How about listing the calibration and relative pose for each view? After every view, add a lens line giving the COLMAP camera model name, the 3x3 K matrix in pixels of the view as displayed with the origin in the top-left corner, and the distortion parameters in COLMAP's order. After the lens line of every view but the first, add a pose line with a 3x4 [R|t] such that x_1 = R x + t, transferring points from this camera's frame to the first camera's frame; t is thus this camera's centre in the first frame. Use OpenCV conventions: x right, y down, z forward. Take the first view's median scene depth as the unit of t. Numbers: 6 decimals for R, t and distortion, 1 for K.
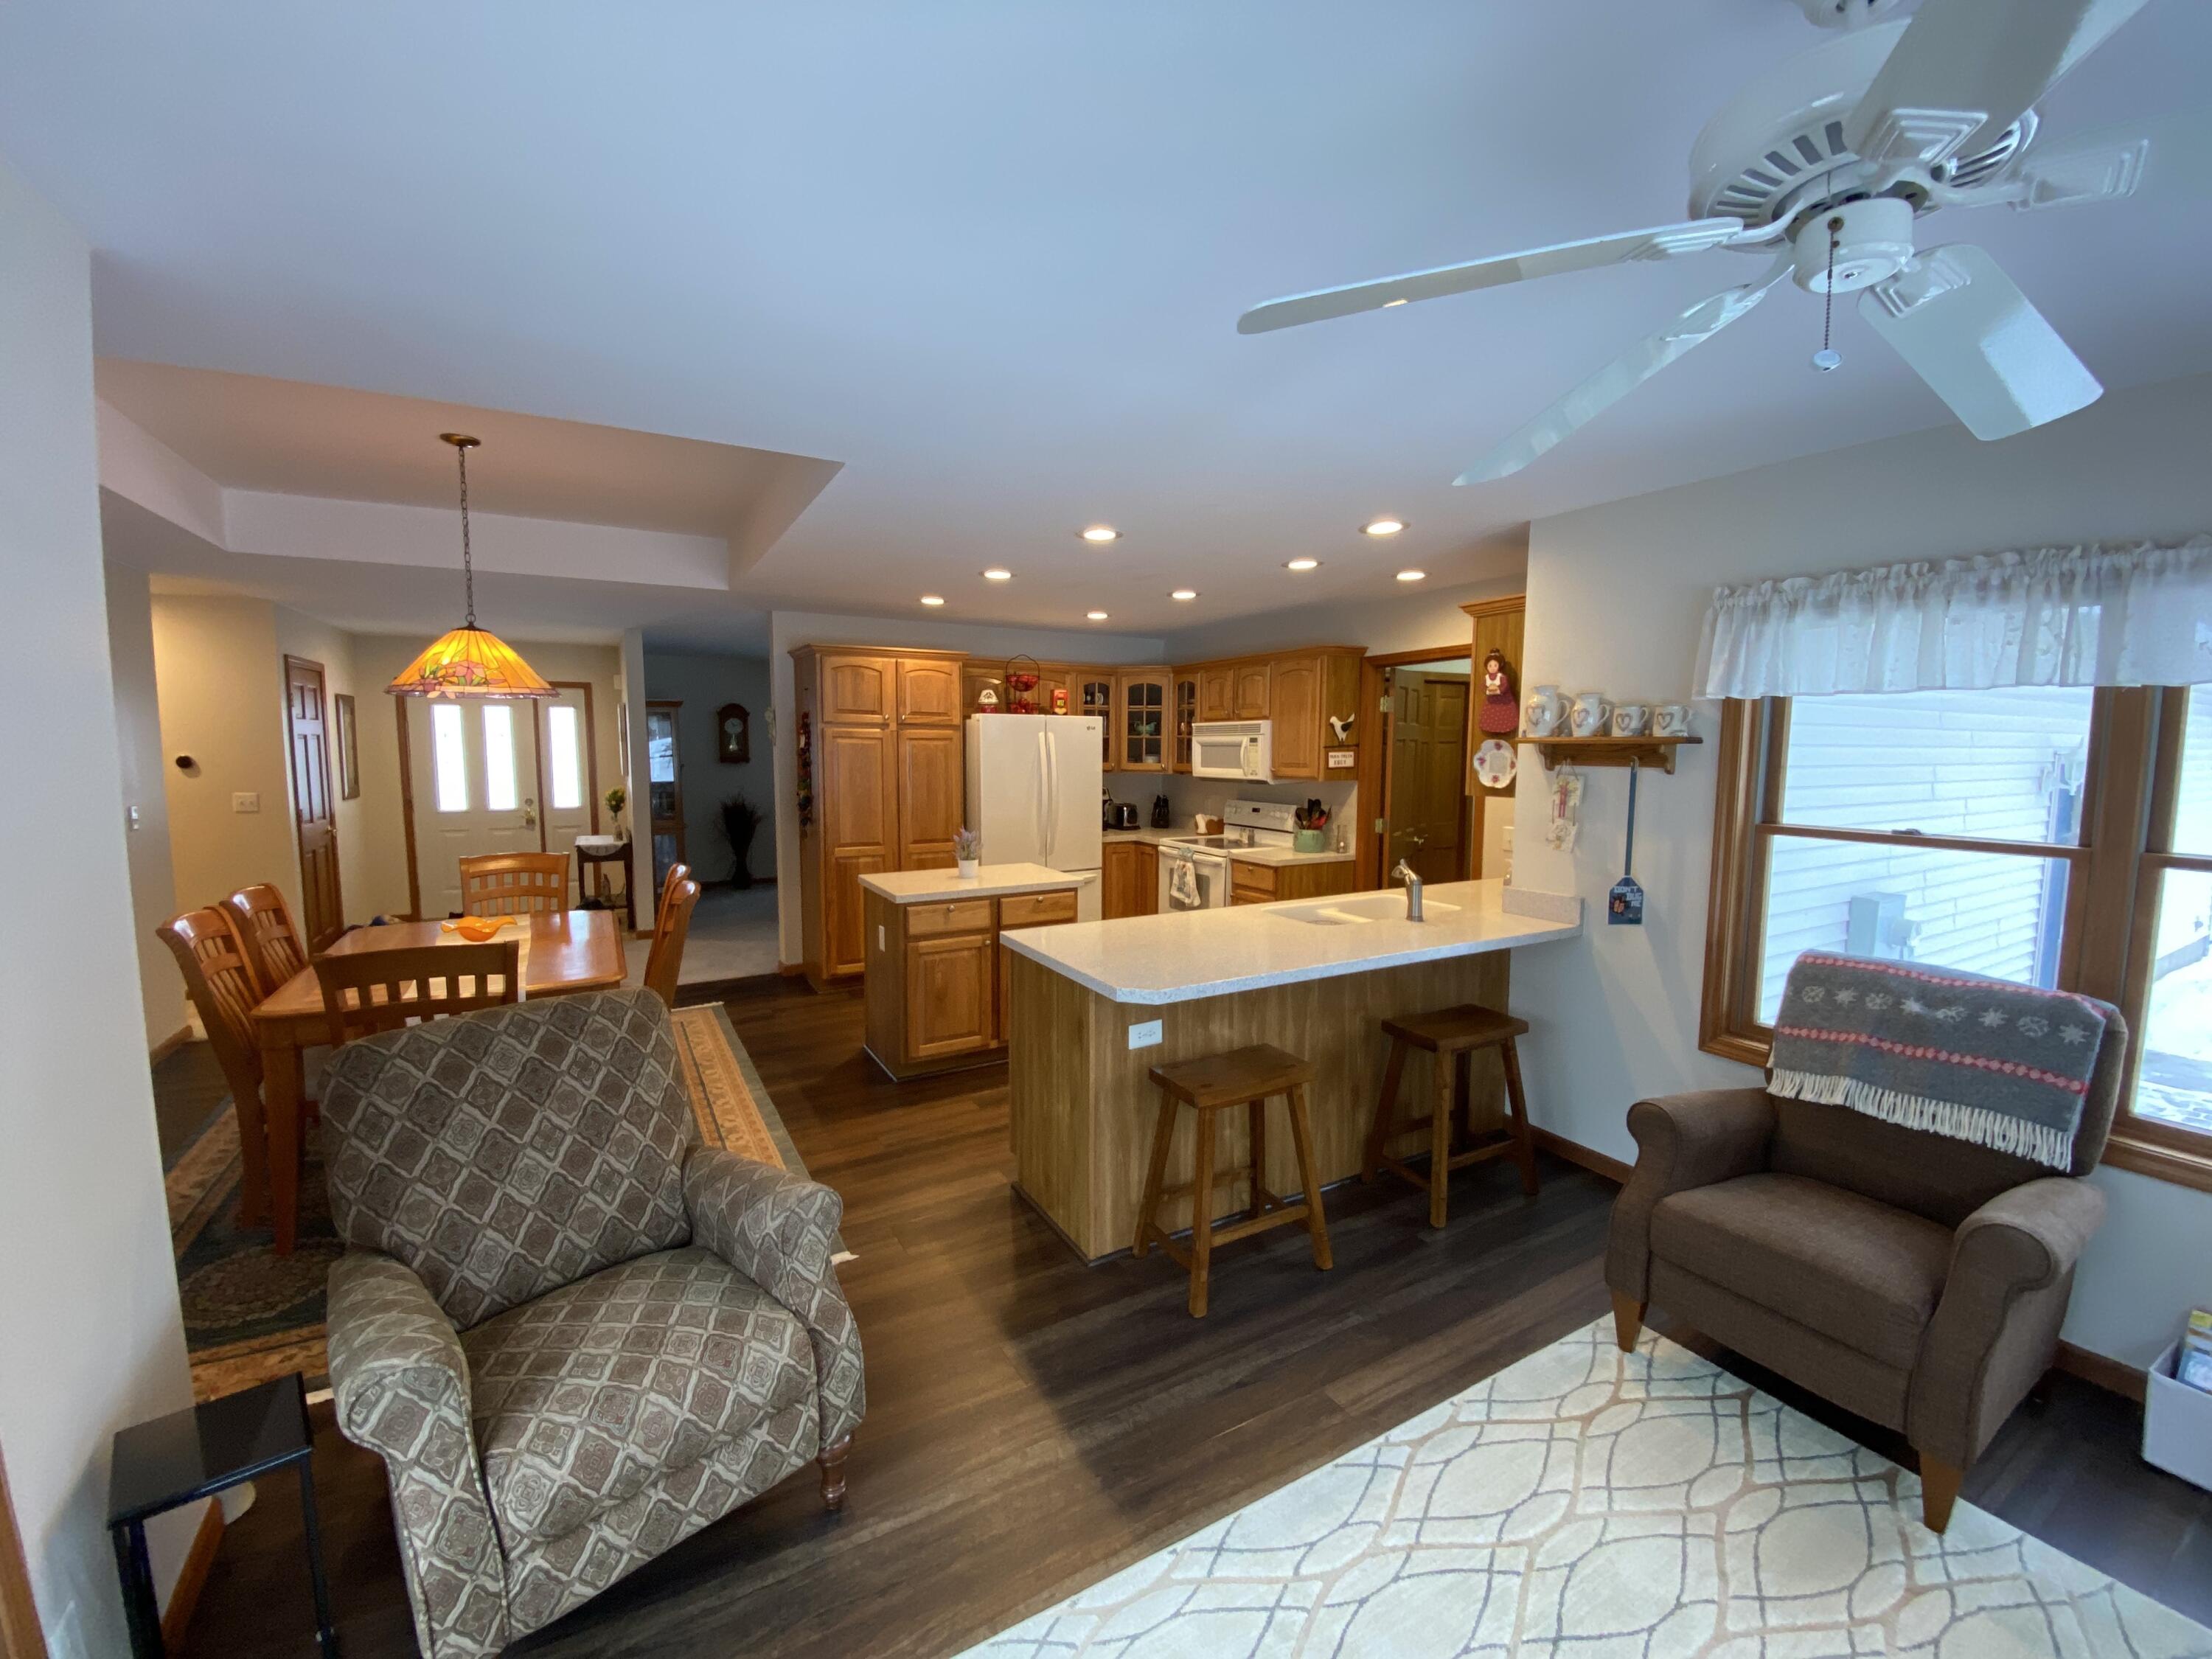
lens RADIAL K [[909.3, 0, 1116.8], [0, 909.3, 830.5], [0, 0, 1]] dist [-0.003736, -0.000495]
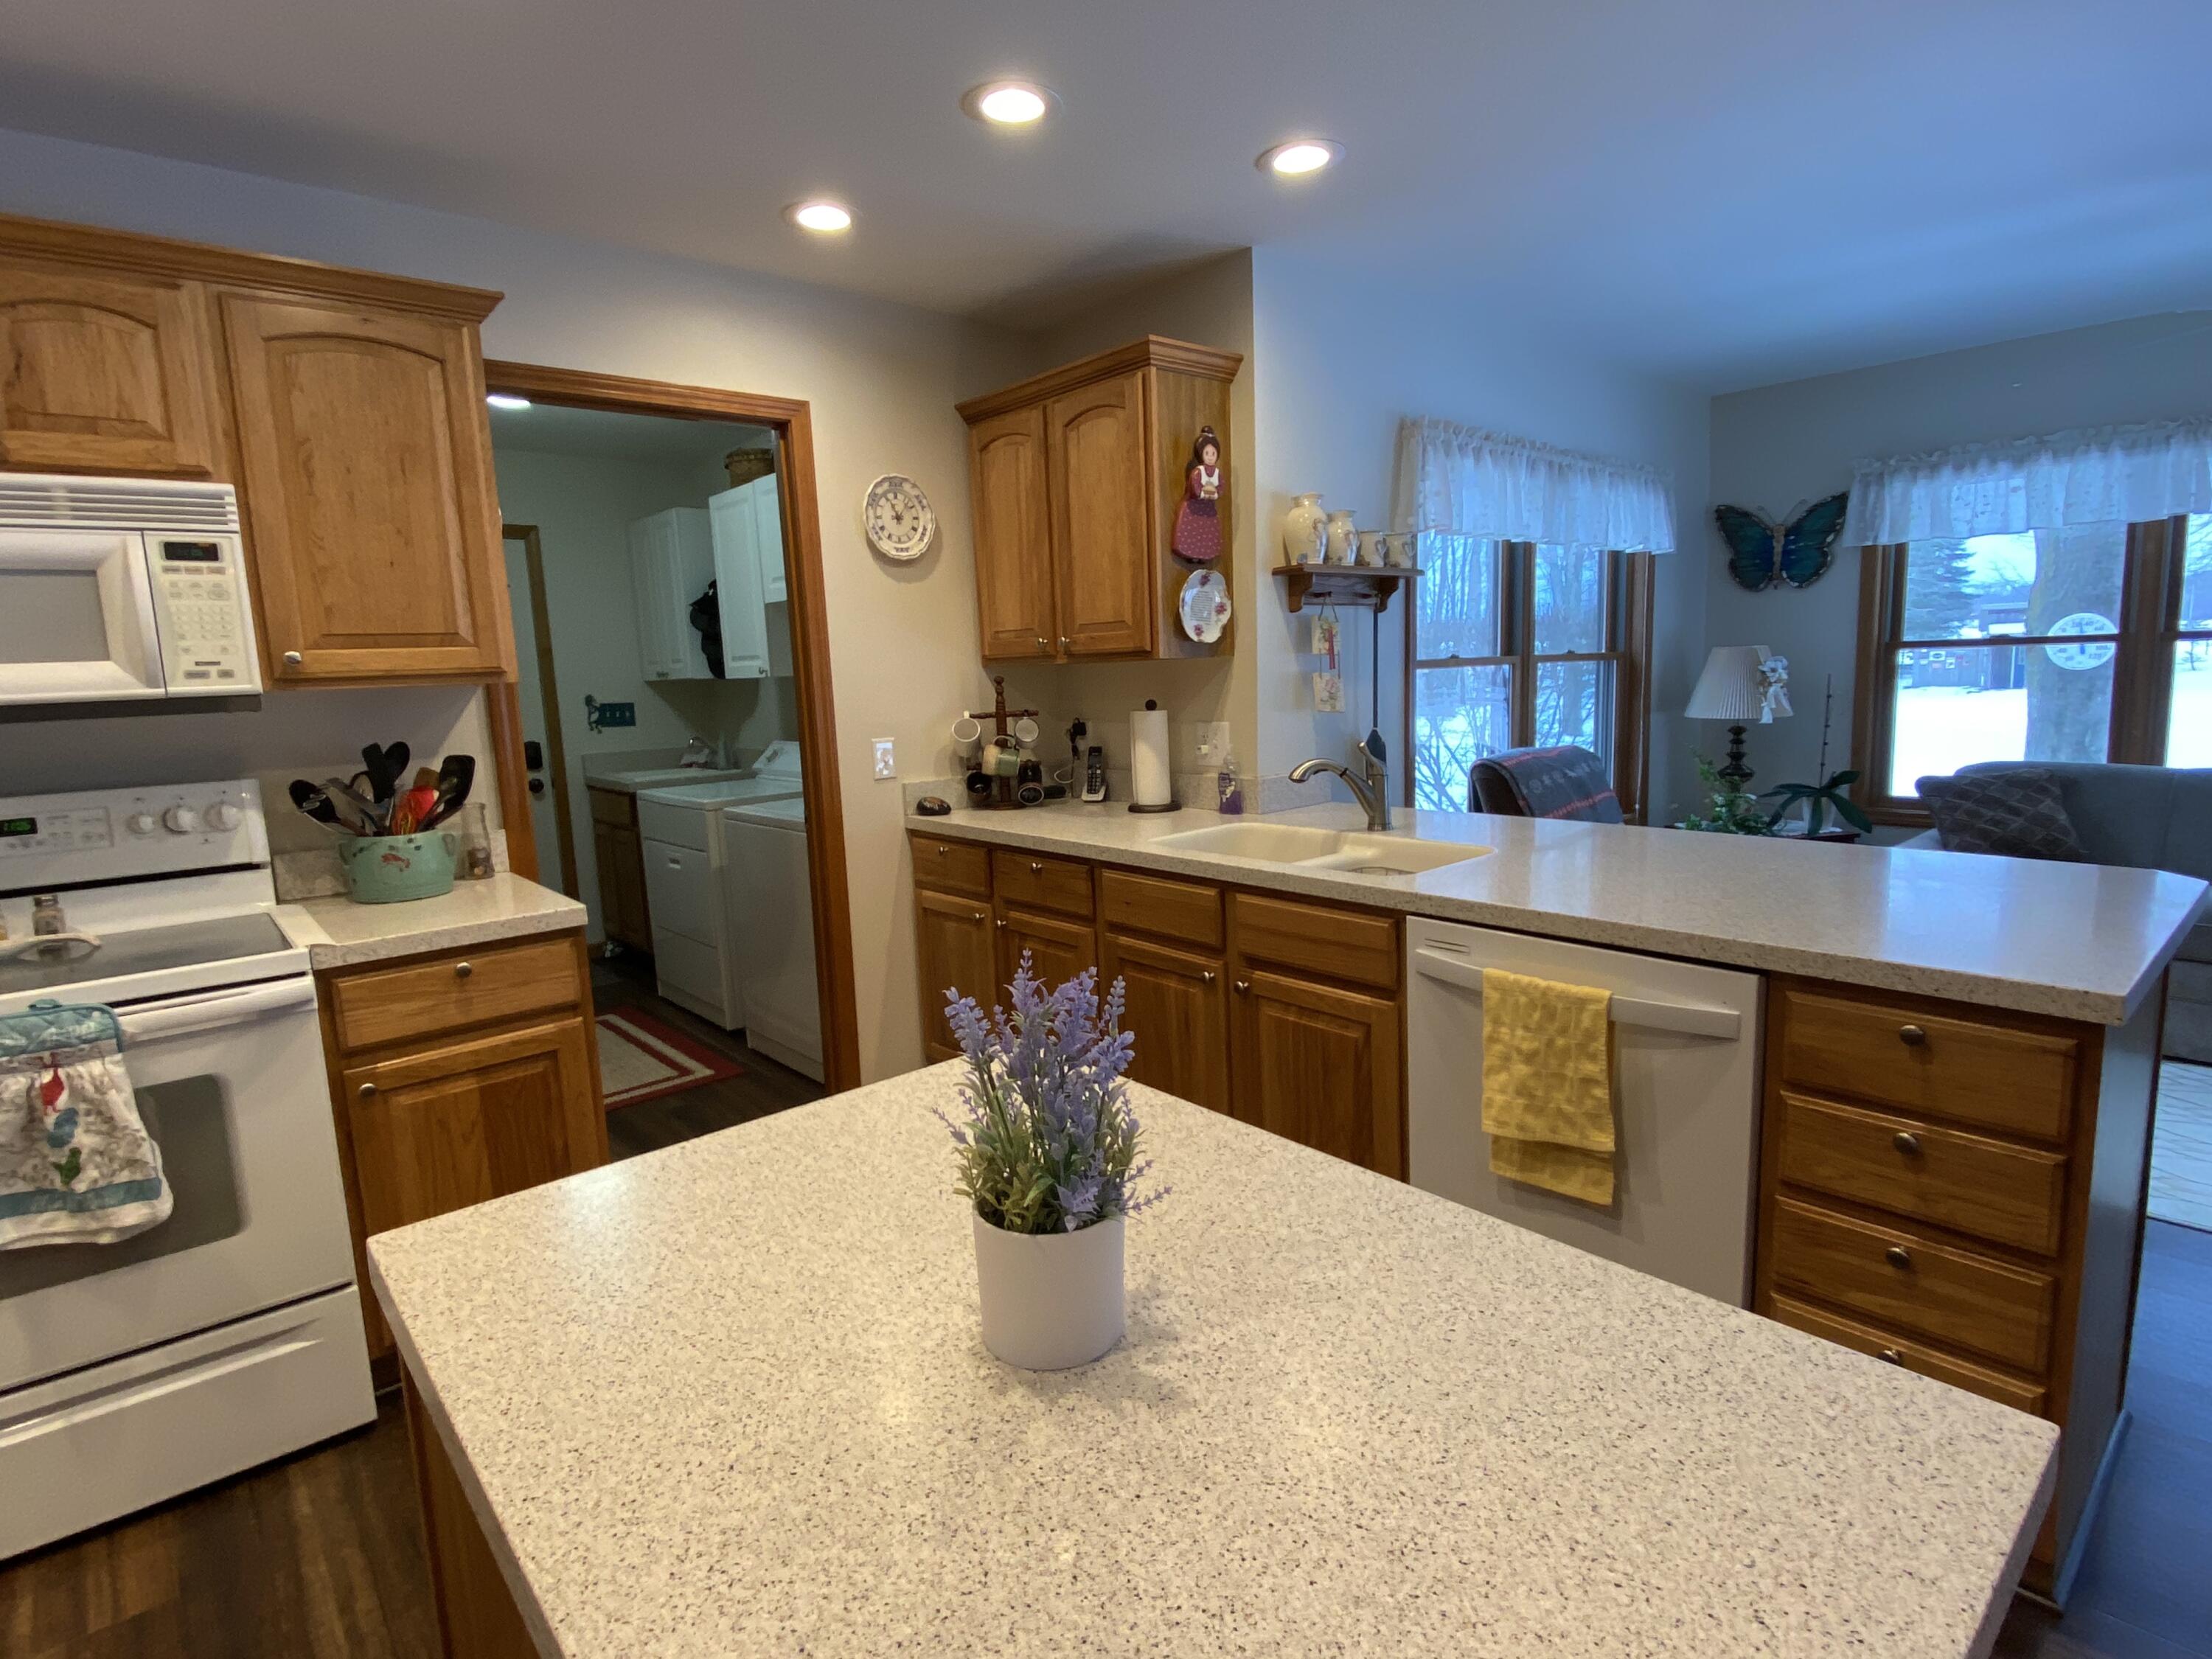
lens RADIAL K [[1086.8, 0, 1093.5], [0, 1086.8, 824.2], [0, 0, 1]] dist [0.000559, -0.002015]
pose [[-0.200710, -0.129037, 0.971115, -0.237587], [0.129848, 0.979037, 0.156926, -0.034572], [-0.971007, 0.157594, -0.179747, 0.817323]]
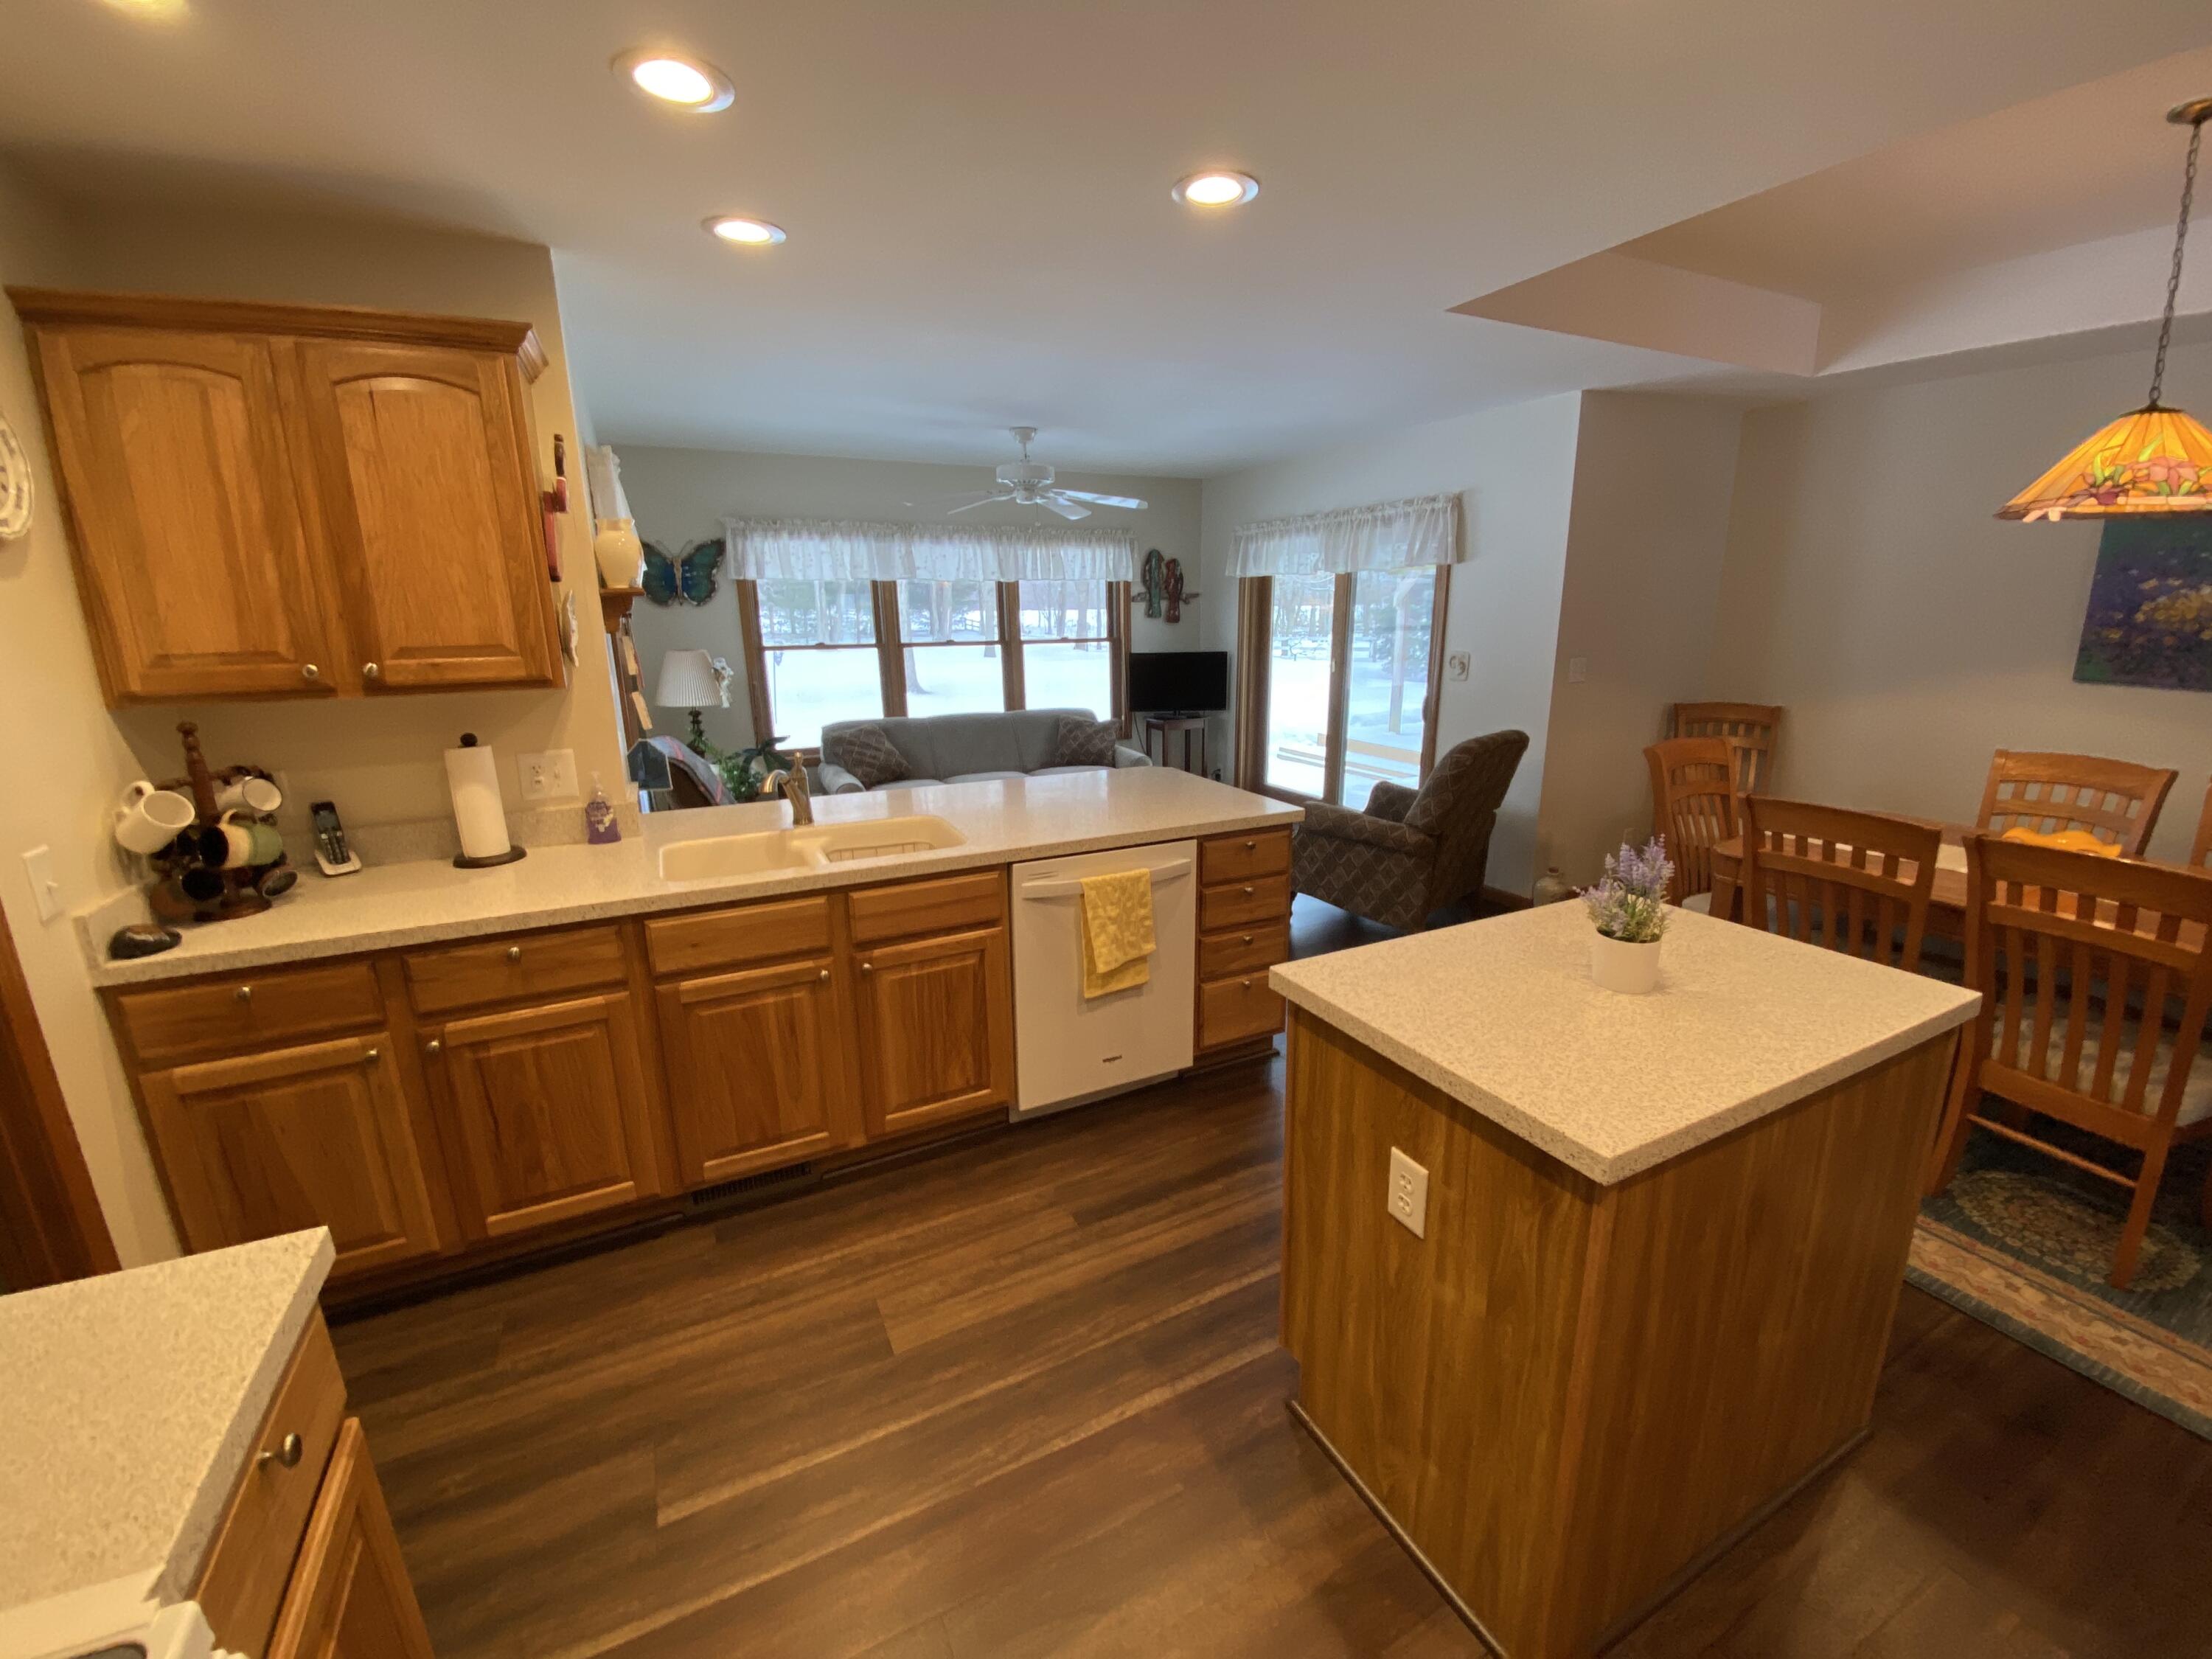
lens RADIAL K [[909.3, 0, 1104.2], [0, 909.3, 830.5], [0, 0, 1]] dist [-0.003736, -0.000495]
pose [[-0.999093, 0.000886, 0.042578, 0.015038], [0.014918, 0.943718, 0.330413, -0.094221], [-0.039889, 0.330749, -0.942875, 1.058346]]
